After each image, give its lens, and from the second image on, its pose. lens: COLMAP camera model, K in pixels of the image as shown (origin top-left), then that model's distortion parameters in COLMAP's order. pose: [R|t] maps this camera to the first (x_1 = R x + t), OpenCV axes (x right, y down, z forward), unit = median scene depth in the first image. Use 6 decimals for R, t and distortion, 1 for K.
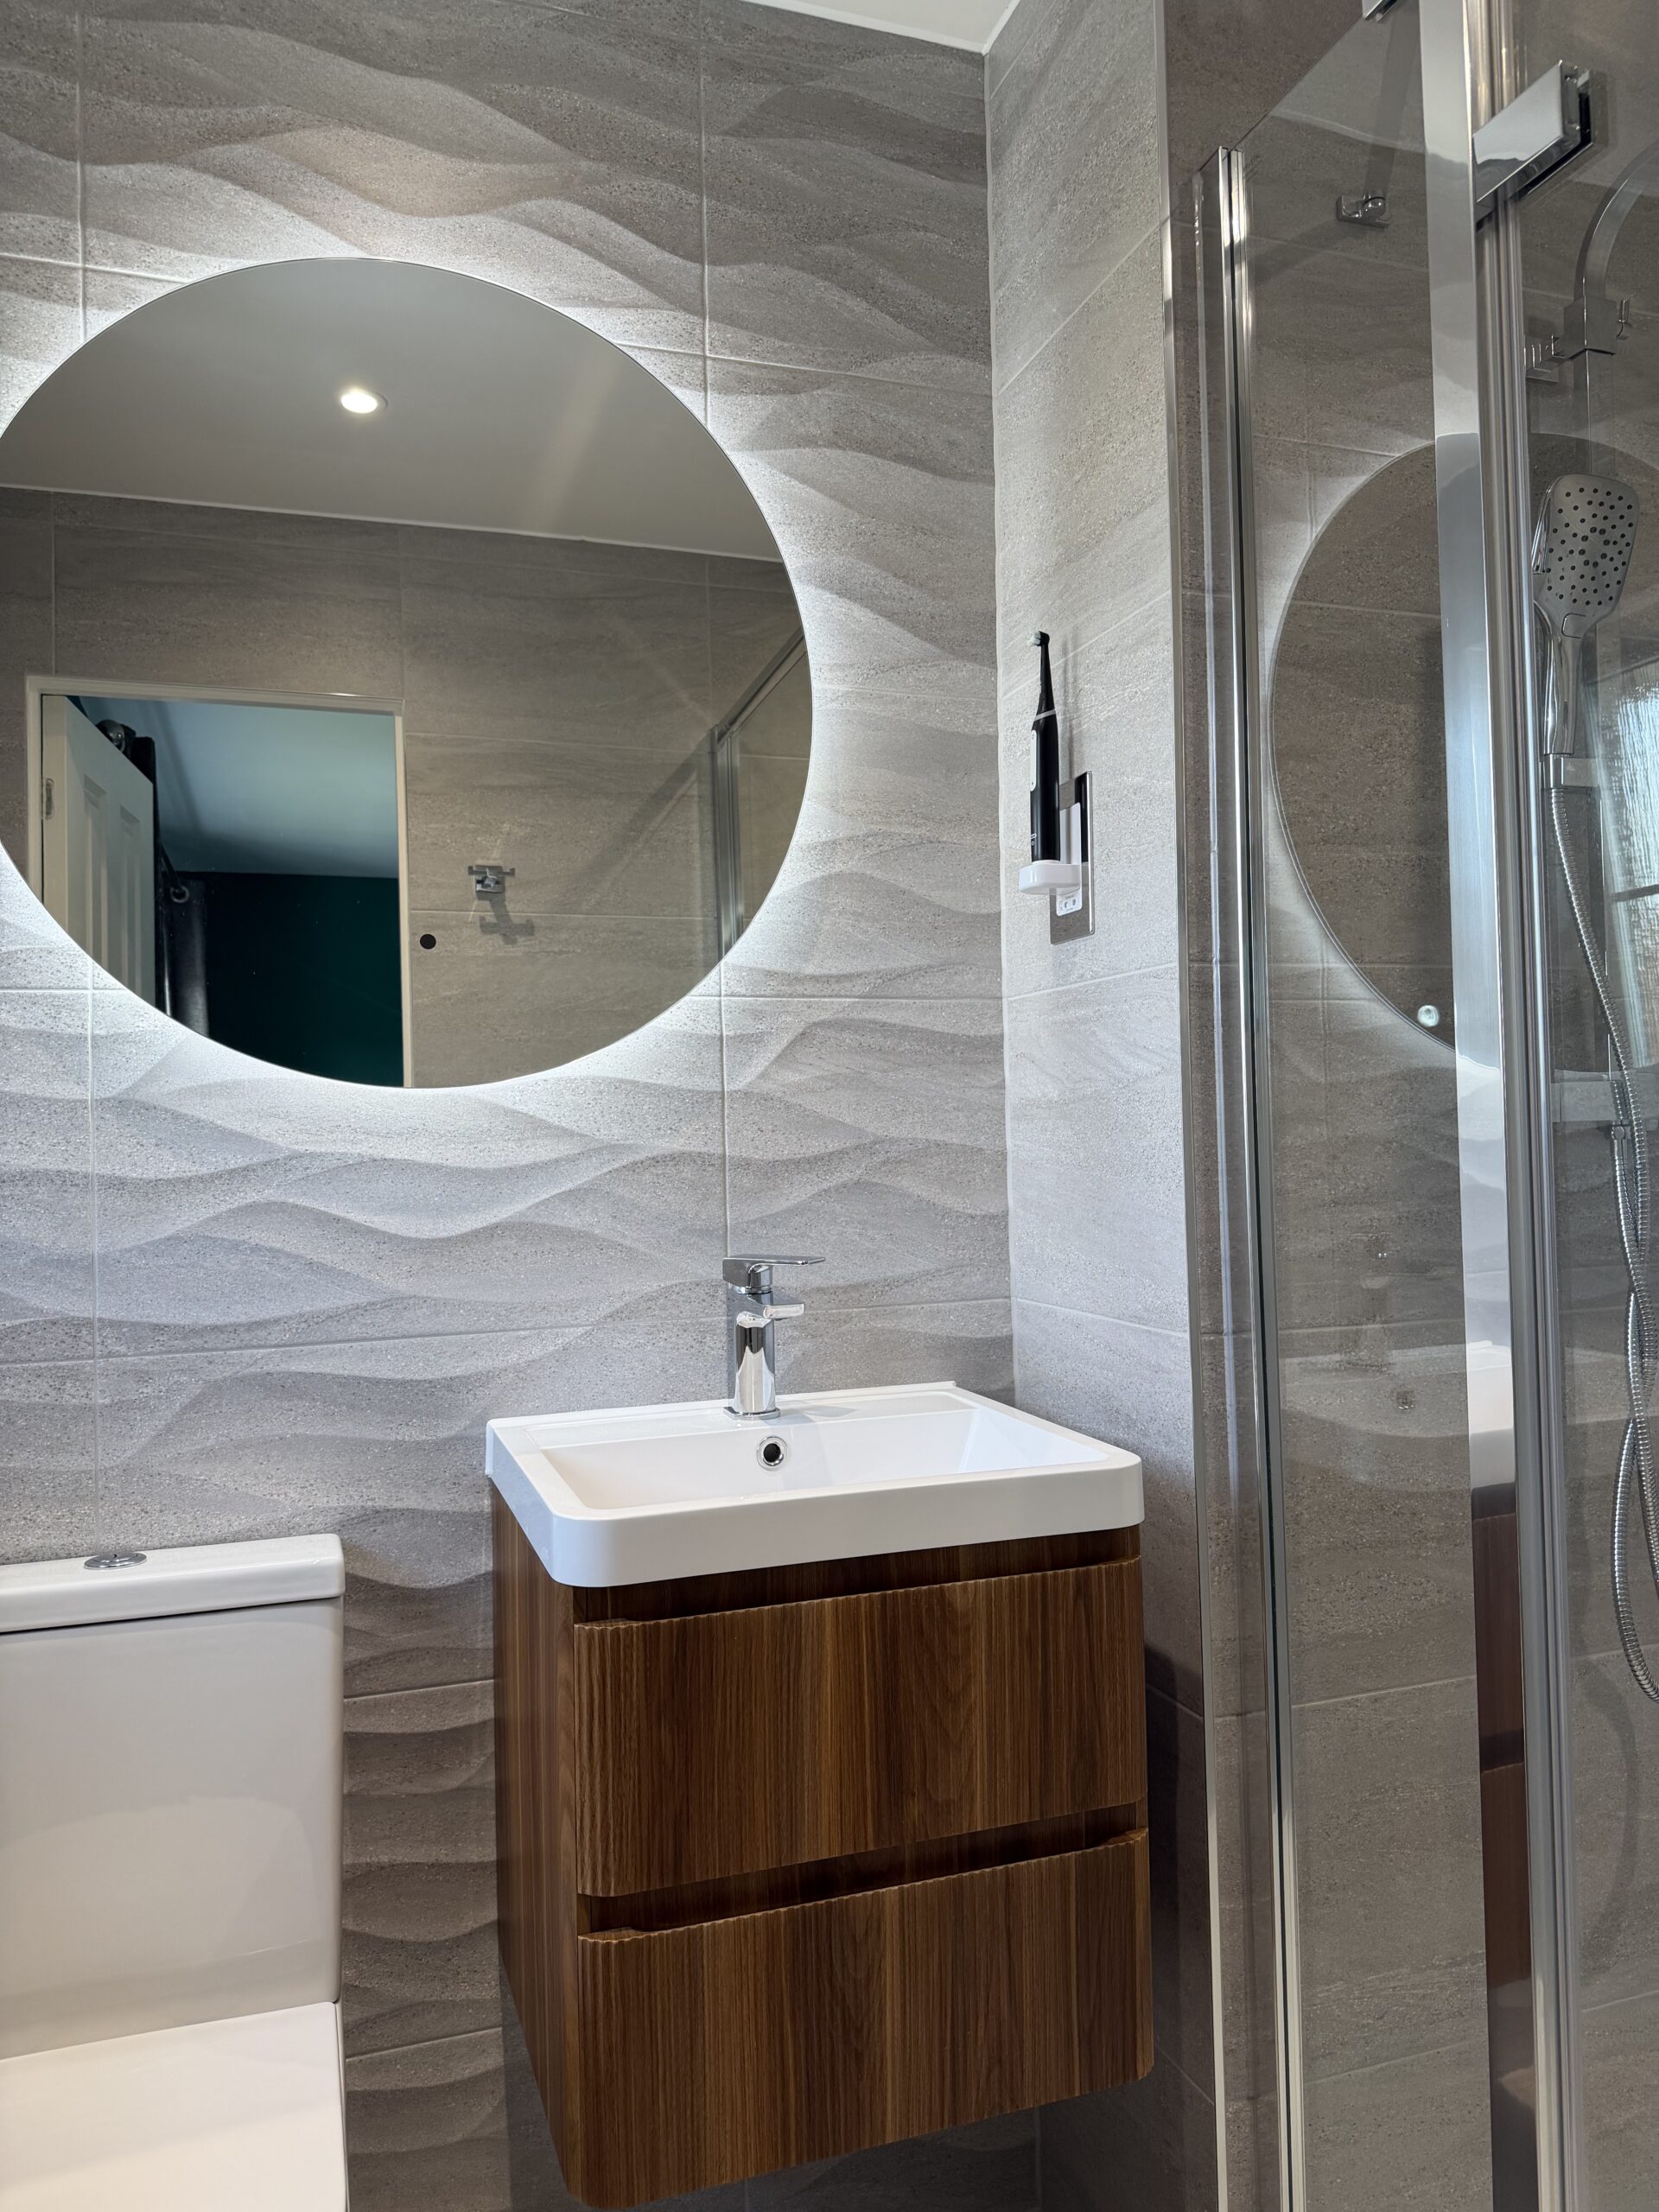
lens RADIAL K [[1538.4, 0, 825.4], [0, 1538.4, 1095.6], [0, 0, 1]] dist [0.181159, -0.385251]
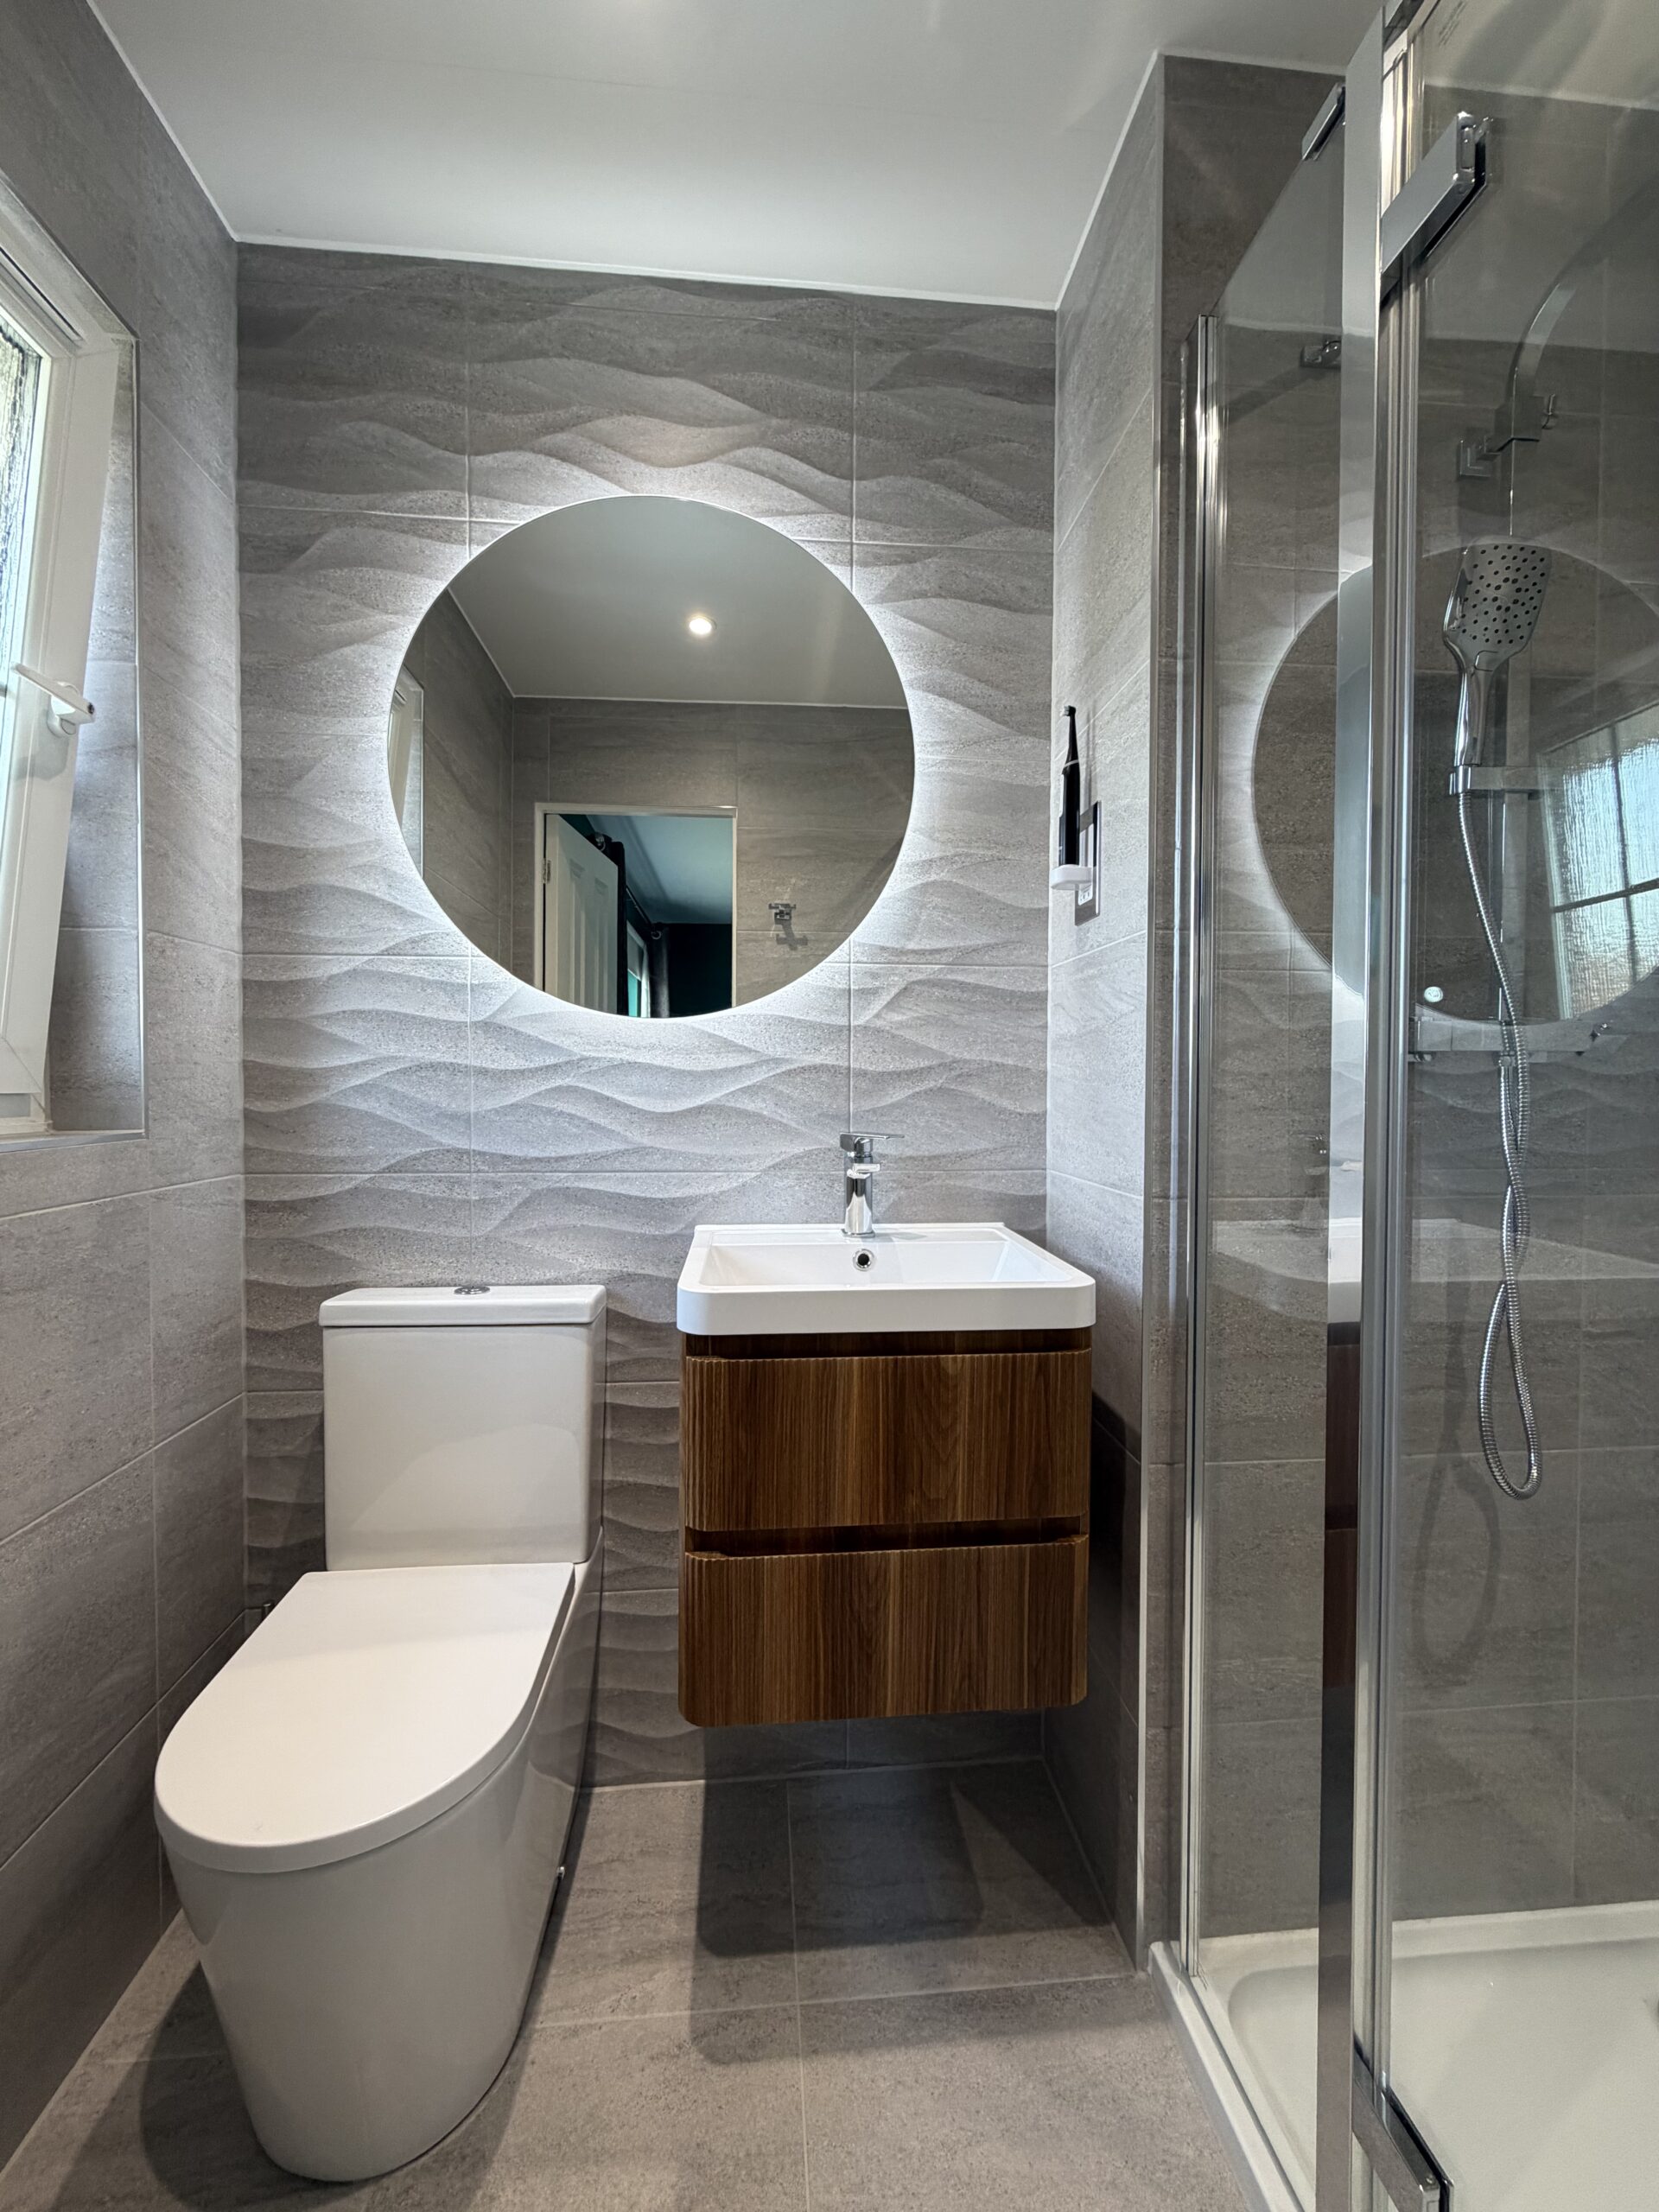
lens RADIAL K [[879.5, 0, 828.9], [0, 879.5, 1098.3], [0, 0, 1]] dist [-0.000105, 0.000358]
pose [[0.970274, 0.031717, -0.239923, 0.128926], [-0.020487, 0.998581, 0.049157, 0.027576], [0.241141, -0.042781, 0.969547, 0.149044]]
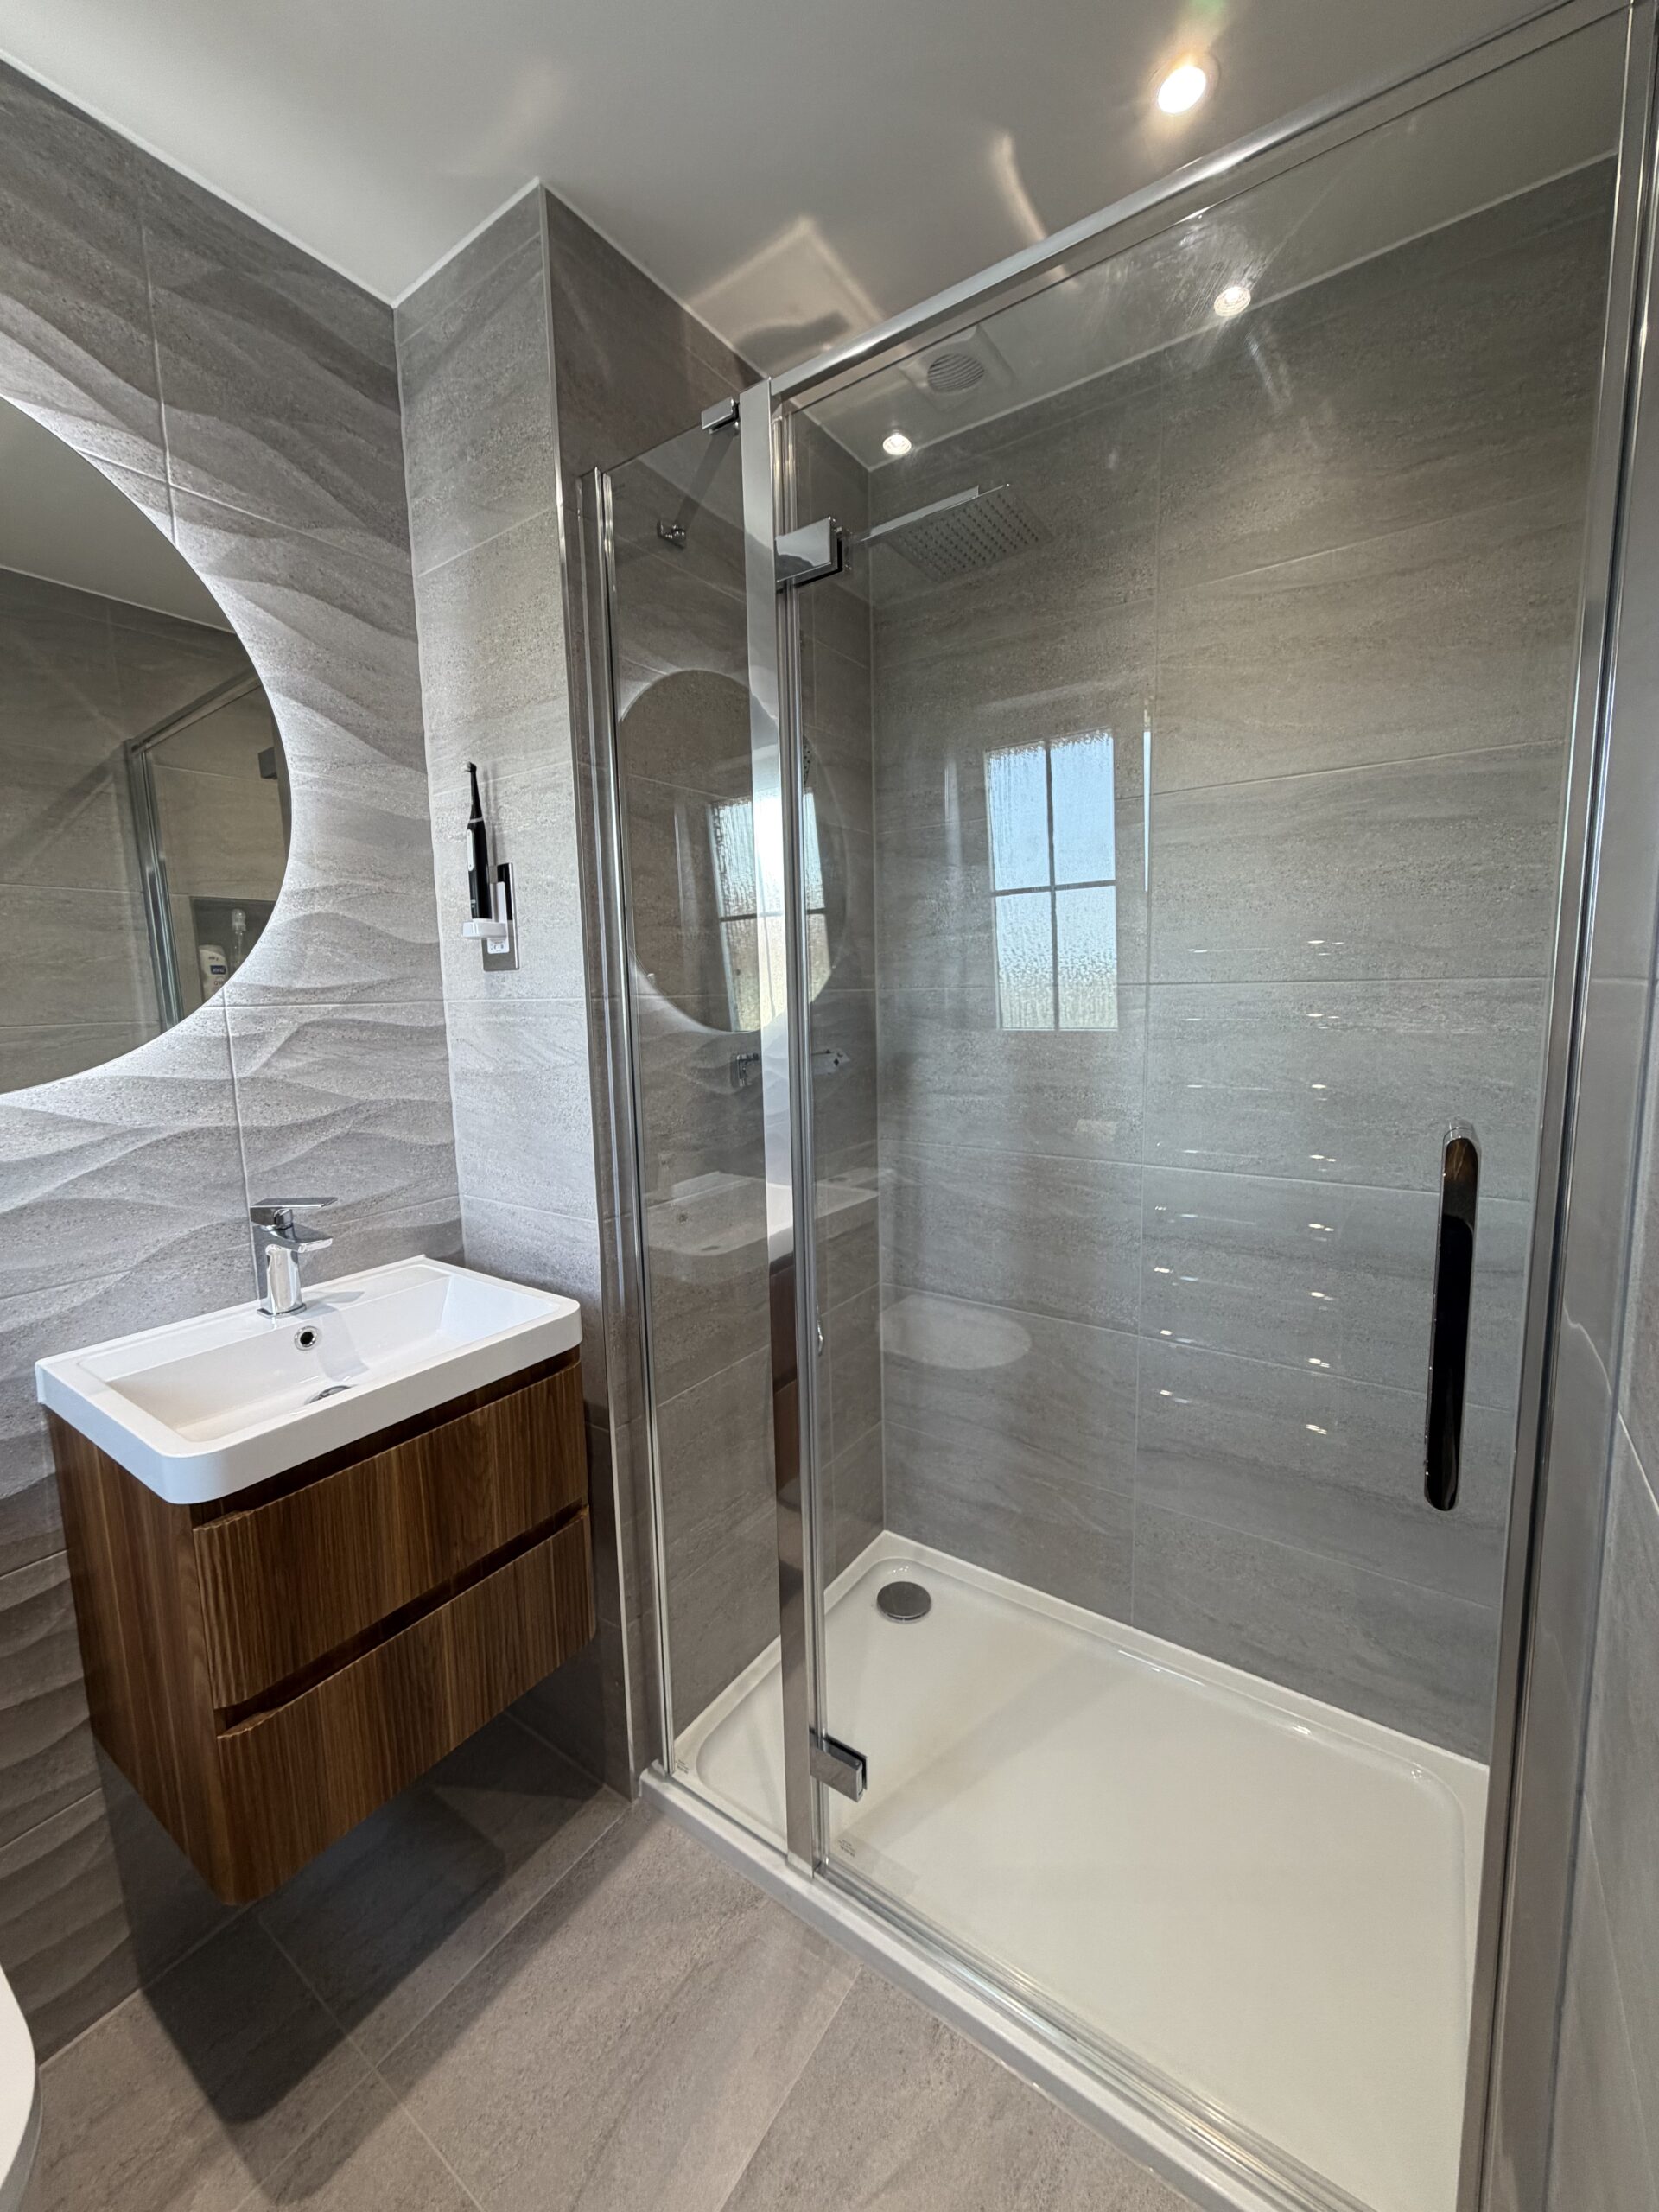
lens RADIAL K [[879.5, 0, 828.9], [0, 879.5, 1098.3], [0, 0, 1]] dist [-0.000105, 0.000358]
pose [[0.807068, -0.069413, 0.586364, -0.100428], [-0.011203, 0.991087, 0.132743, -0.095388], [-0.590352, -0.113701, 0.799097, 0.092201]]
